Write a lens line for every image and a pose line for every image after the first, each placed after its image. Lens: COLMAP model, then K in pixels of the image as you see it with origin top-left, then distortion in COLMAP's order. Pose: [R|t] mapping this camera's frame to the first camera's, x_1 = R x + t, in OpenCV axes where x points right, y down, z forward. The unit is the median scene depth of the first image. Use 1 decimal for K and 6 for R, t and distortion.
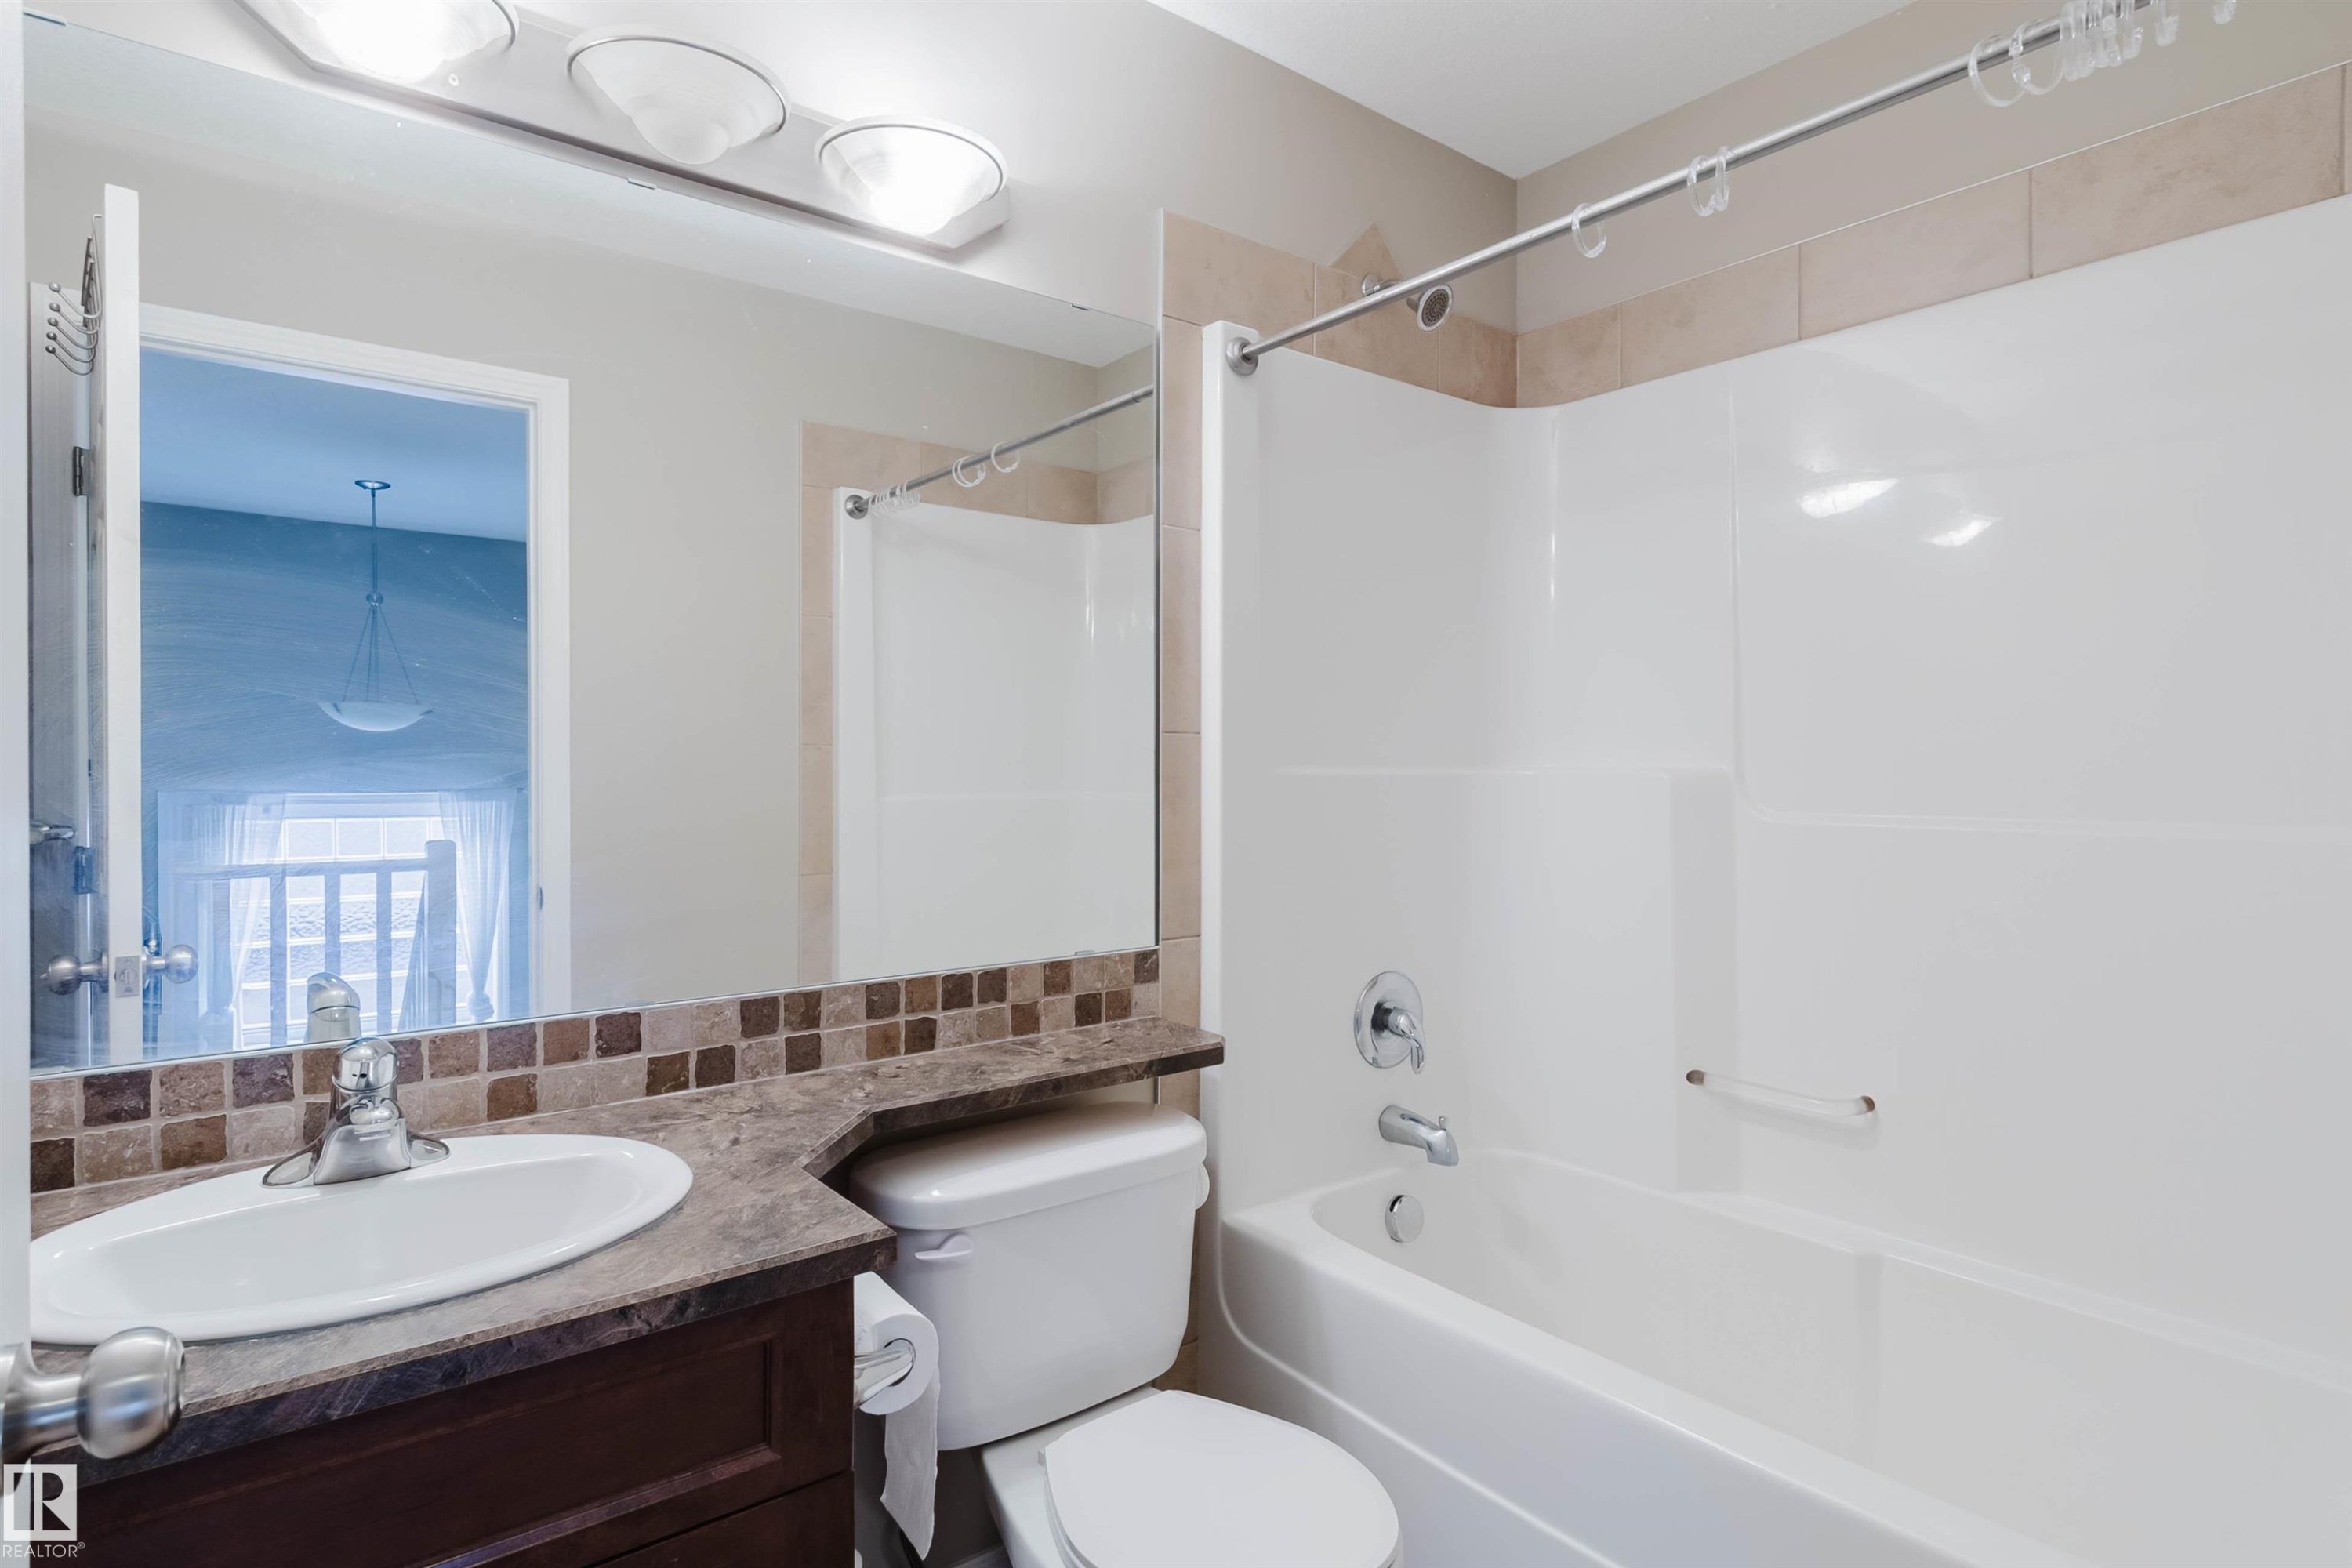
lens RADIAL K [[1194.5, 0, 1180.9], [0, 1194.5, 783.6], [0, 0, 1]] dist [0.002033, 0.000264]
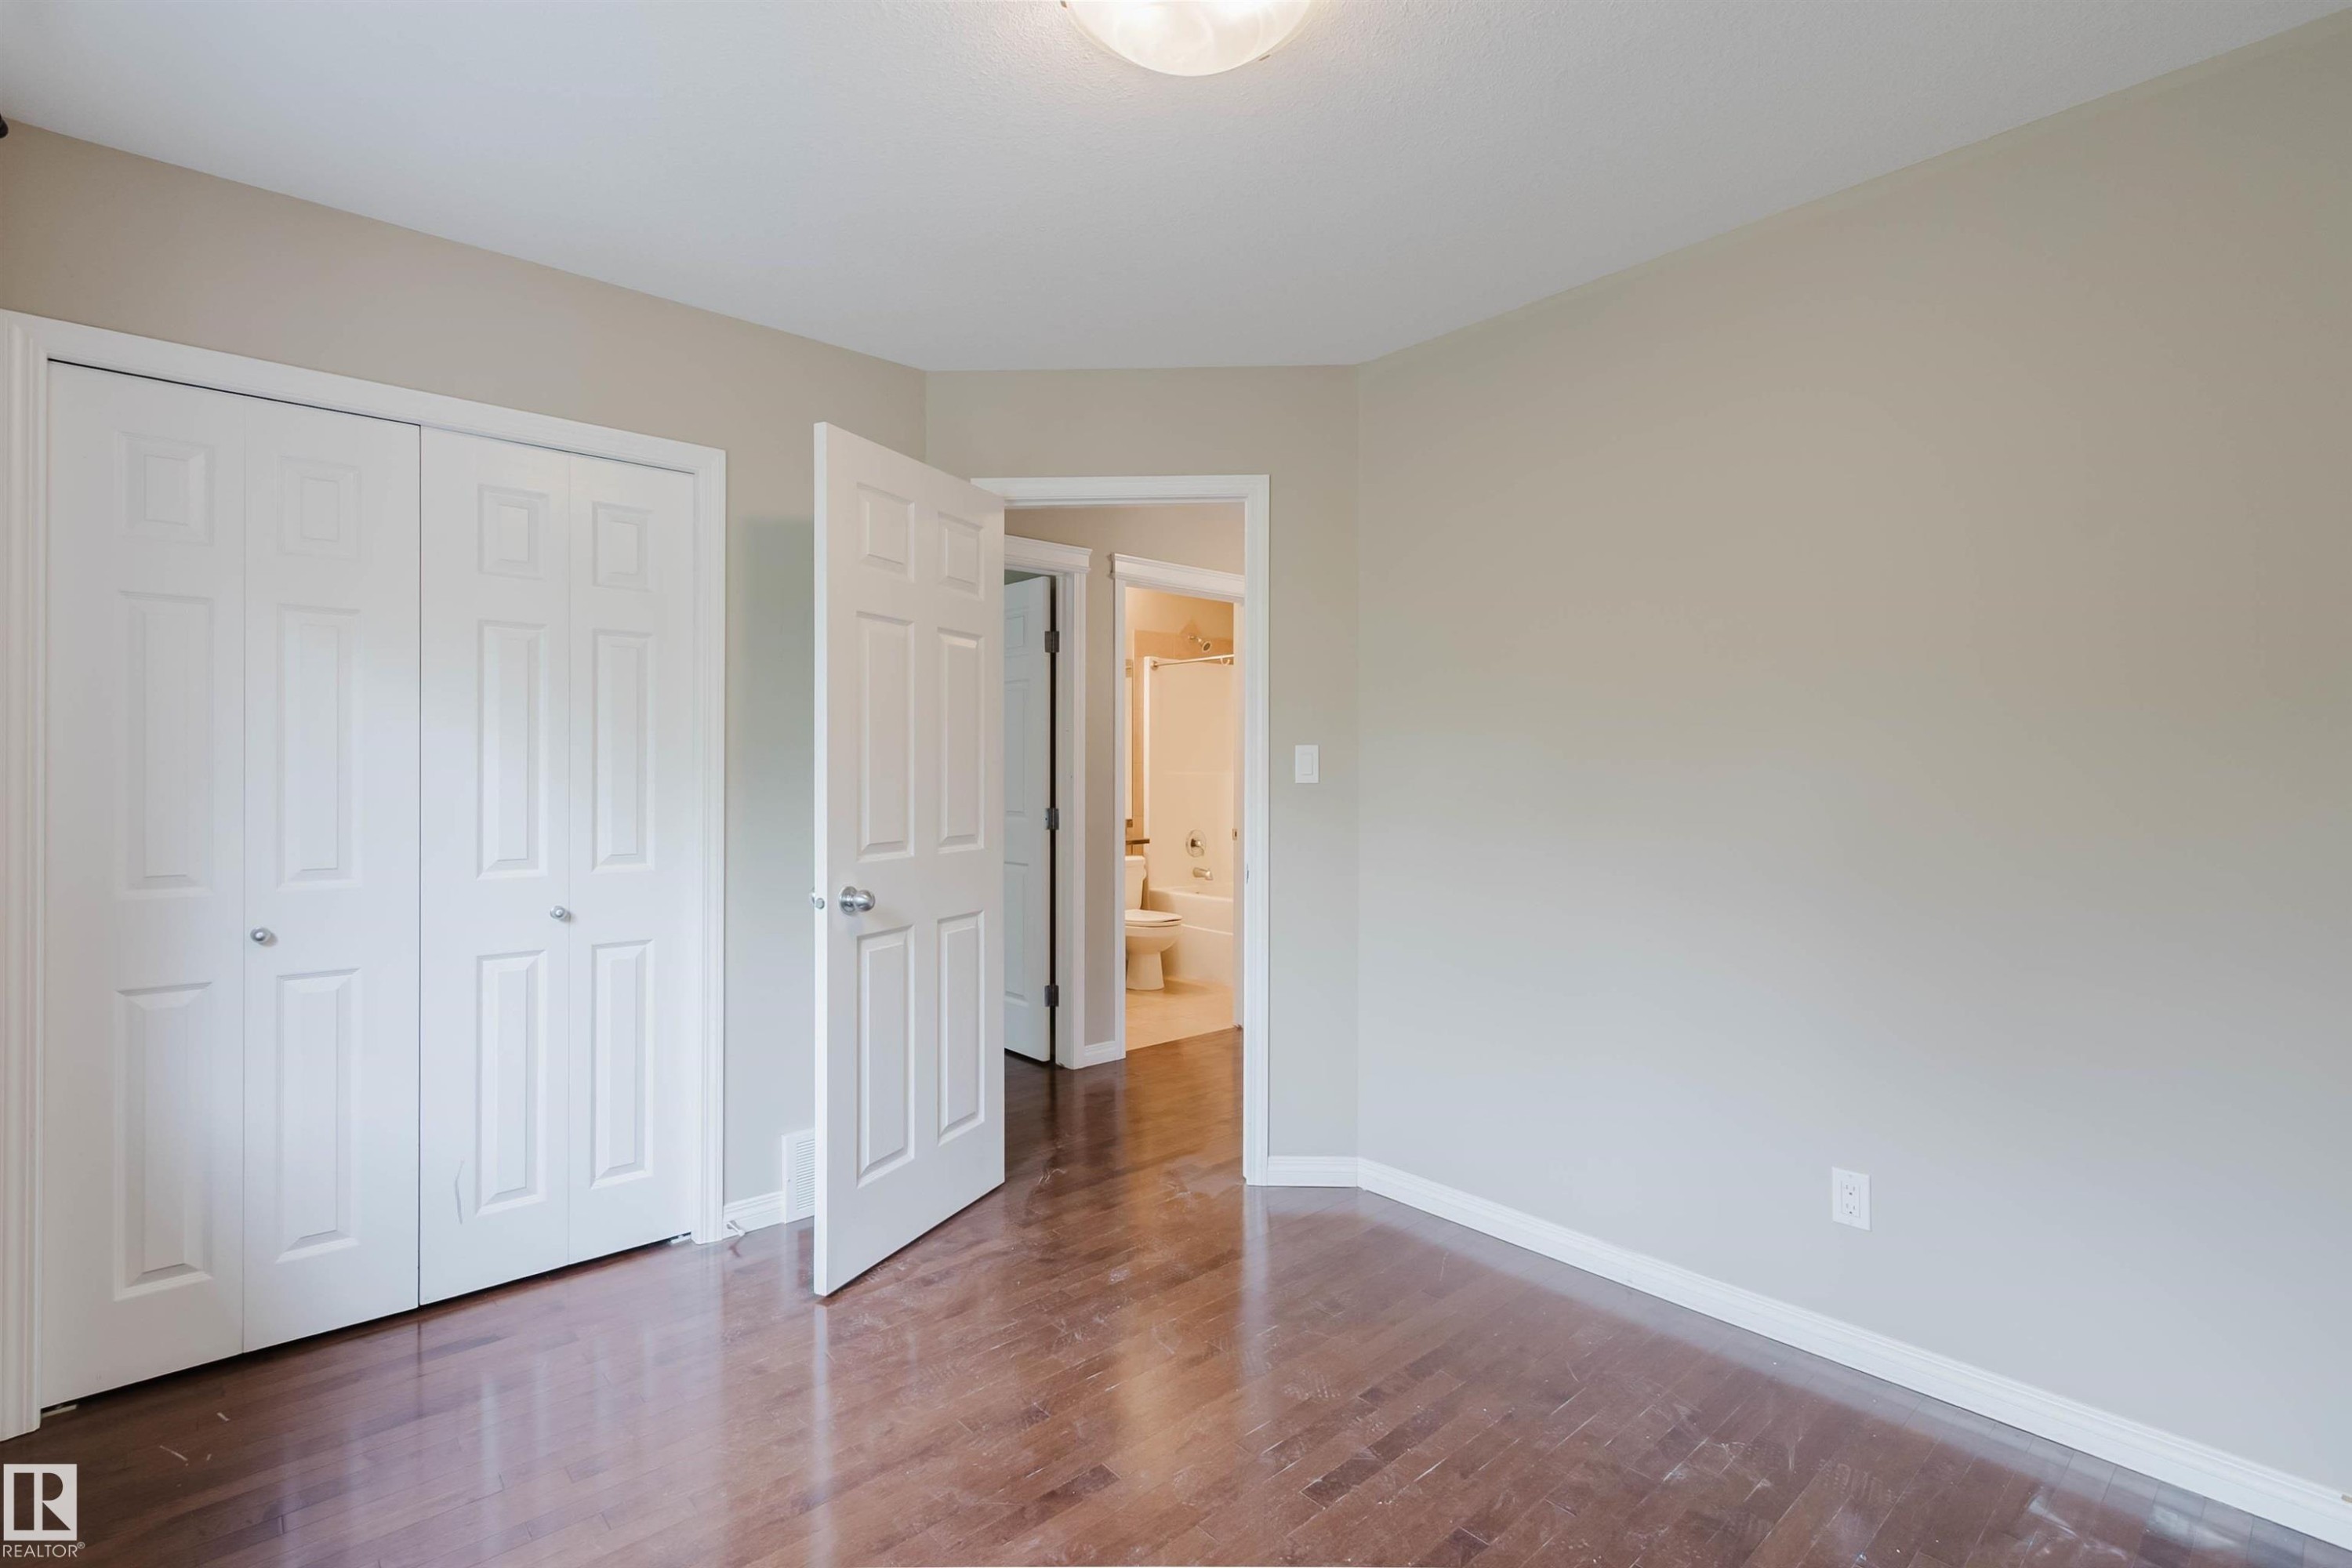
lens RADIAL K [[1062.8, 0, 1177.8], [0, 1062.8, 780.6], [0, 0, 1]] dist [0.000958, -0.000585]
pose [[0.999387, -0.004992, 0.034665, 0.006758], [0.005238, 0.999962, -0.007017, 0.026265], [-0.034628, 0.007195, 0.999374, -2.322502]]
